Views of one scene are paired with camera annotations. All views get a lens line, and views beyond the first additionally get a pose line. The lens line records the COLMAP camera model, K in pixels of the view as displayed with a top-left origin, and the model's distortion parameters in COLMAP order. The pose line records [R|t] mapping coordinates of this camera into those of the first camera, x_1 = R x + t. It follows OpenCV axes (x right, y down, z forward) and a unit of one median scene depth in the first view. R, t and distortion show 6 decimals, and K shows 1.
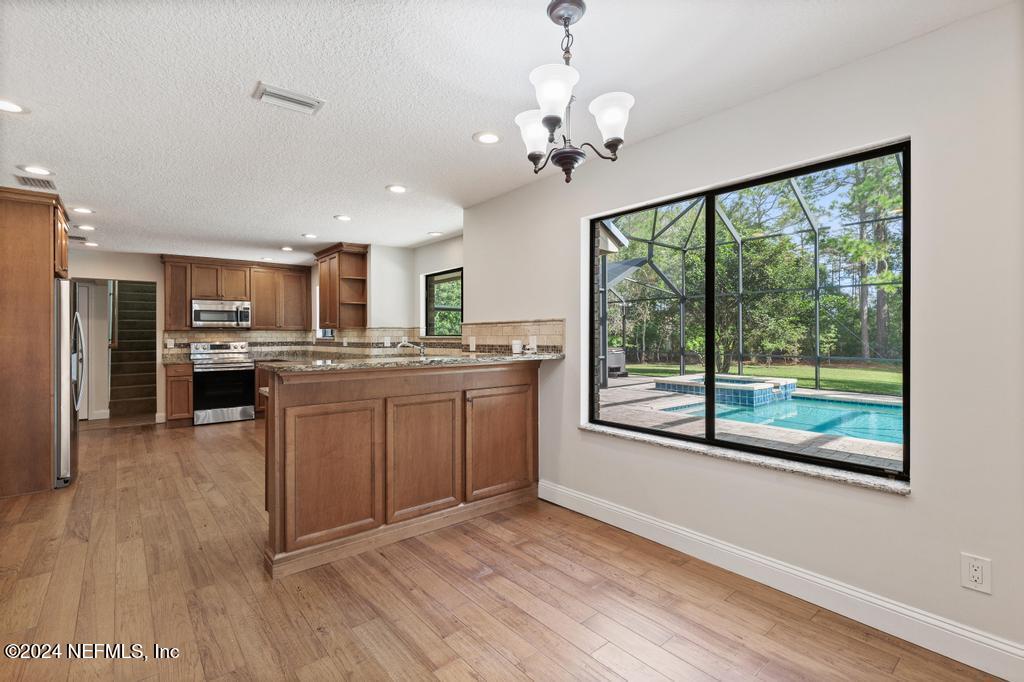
lens RADIAL K [[473.8, 0, 511.9], [0, 473.8, 339.5], [0, 0, 1]] dist [0.000980, -0.000314]
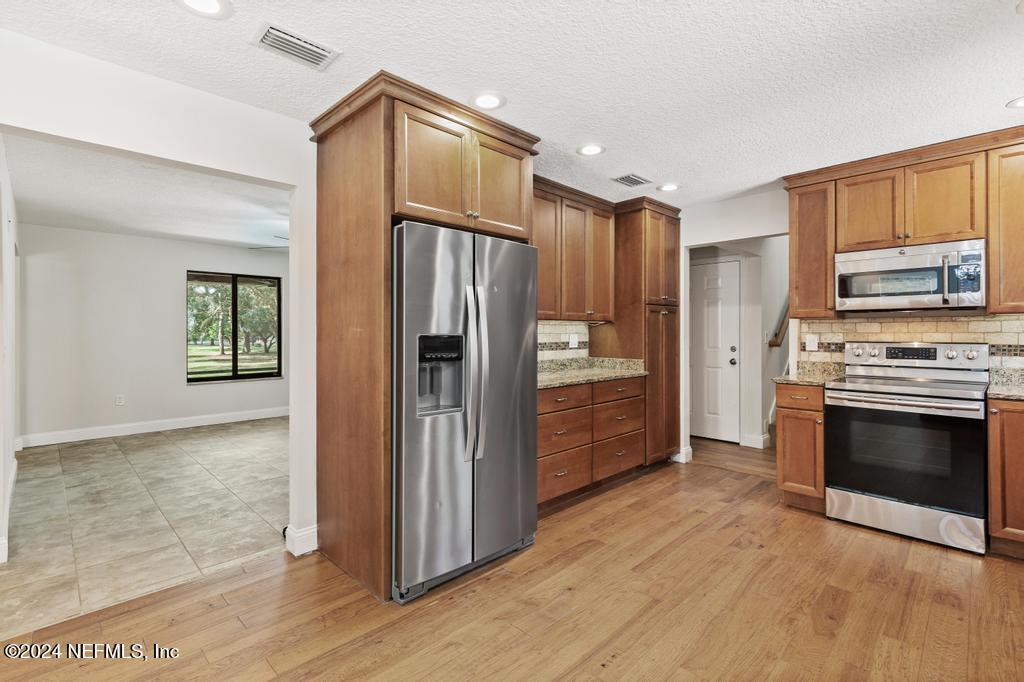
lens RADIAL K [[473.8, 0, 512.0], [0, 473.8, 331.6], [0, 0, 1]] dist [0.000980, -0.000314]
pose [[0.085933, 0.009205, -0.996258, -0.213118], [-0.003528, 0.999954, 0.008935, -0.007557], [0.996295, 0.002747, 0.085962, 0.612037]]
